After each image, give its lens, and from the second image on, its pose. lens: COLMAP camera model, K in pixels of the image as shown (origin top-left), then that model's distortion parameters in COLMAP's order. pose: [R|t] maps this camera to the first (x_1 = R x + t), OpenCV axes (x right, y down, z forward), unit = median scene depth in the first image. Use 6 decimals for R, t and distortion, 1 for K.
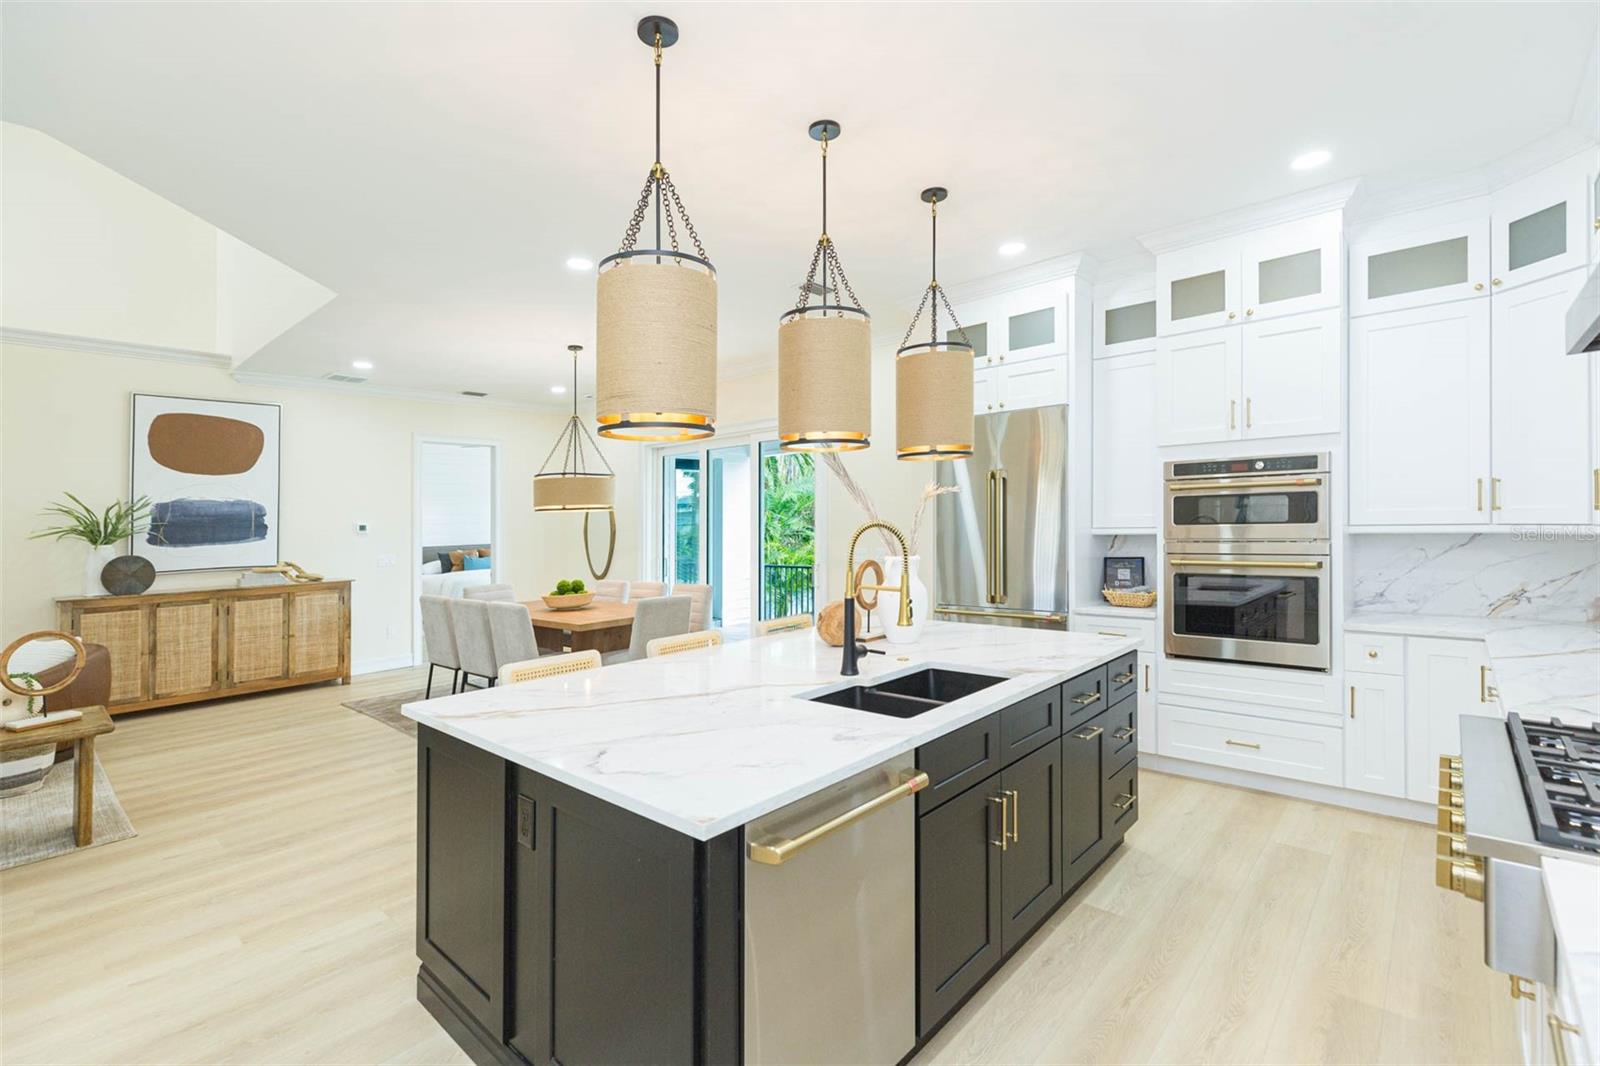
lens RADIAL K [[715.6, 0, 804.1], [0, 715.6, 514.7], [0, 0, 1]] dist [0.002748, 0.000294]
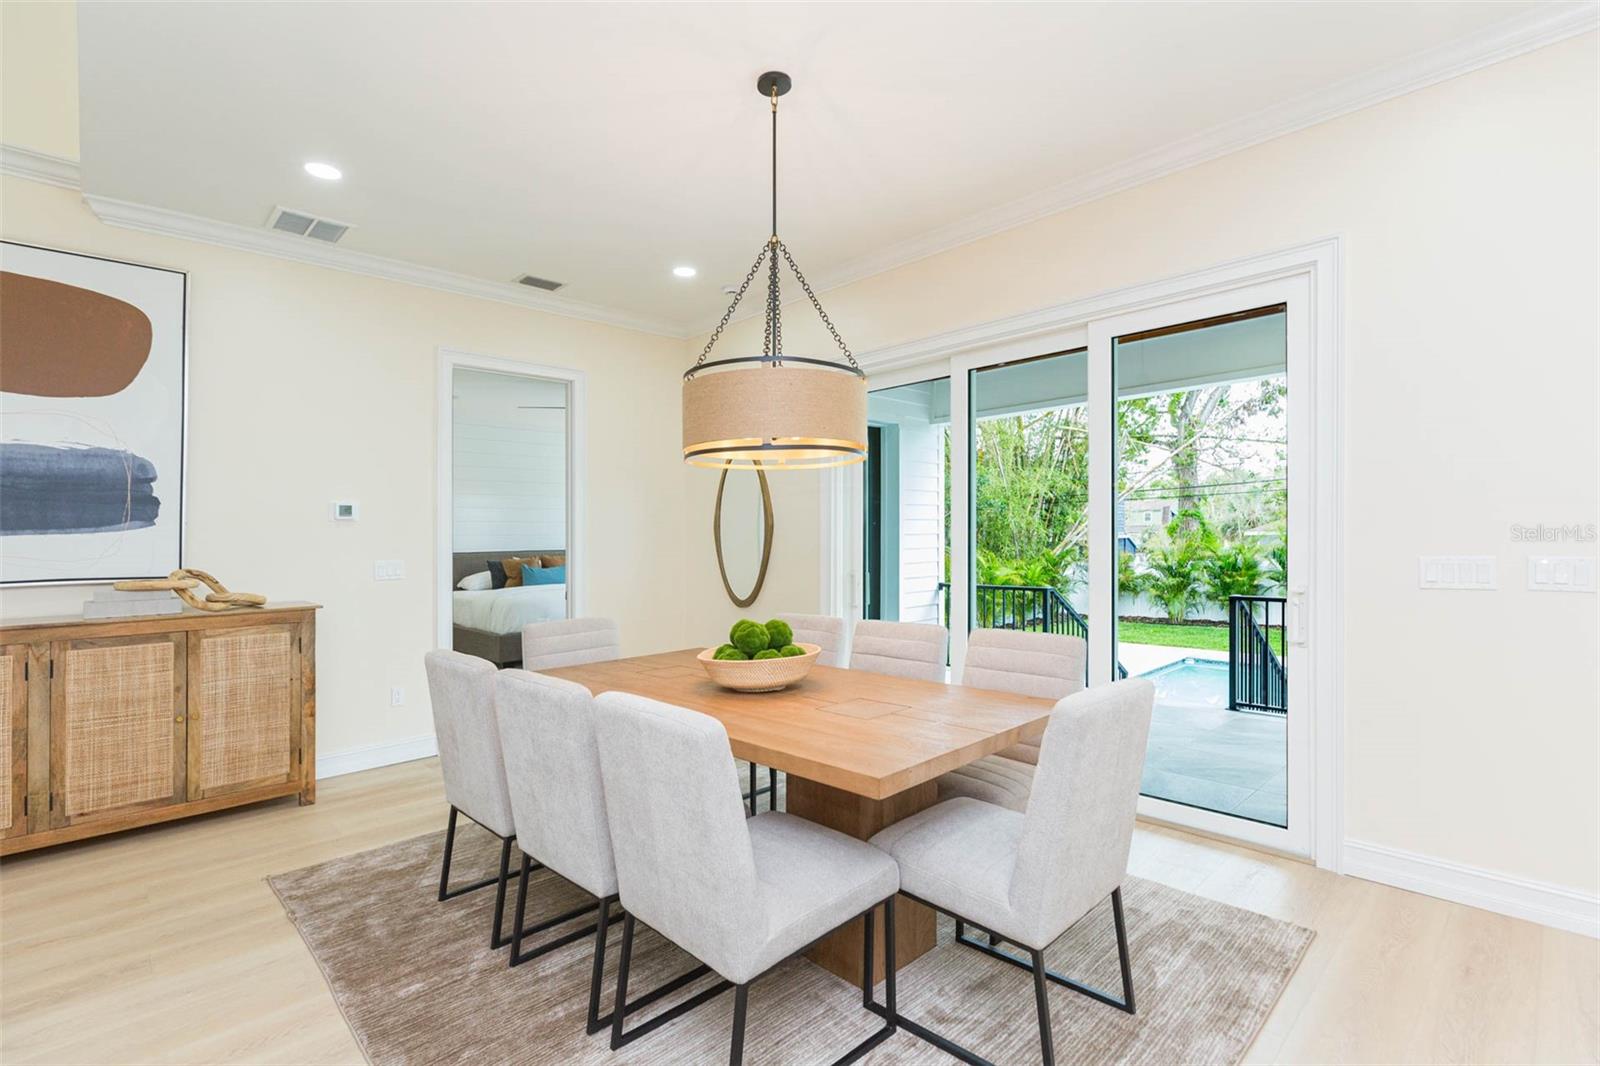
lens RADIAL K [[740.3, 0, 808.5], [0, 740.3, 545.5], [0, 0, 1]] dist [-0.000097, 0.000363]
pose [[0.997251, 0.012347, -0.073063, -0.244418], [-0.010693, 0.999679, 0.022985, 0.031934], [0.073324, -0.022140, 0.997062, 0.510633]]
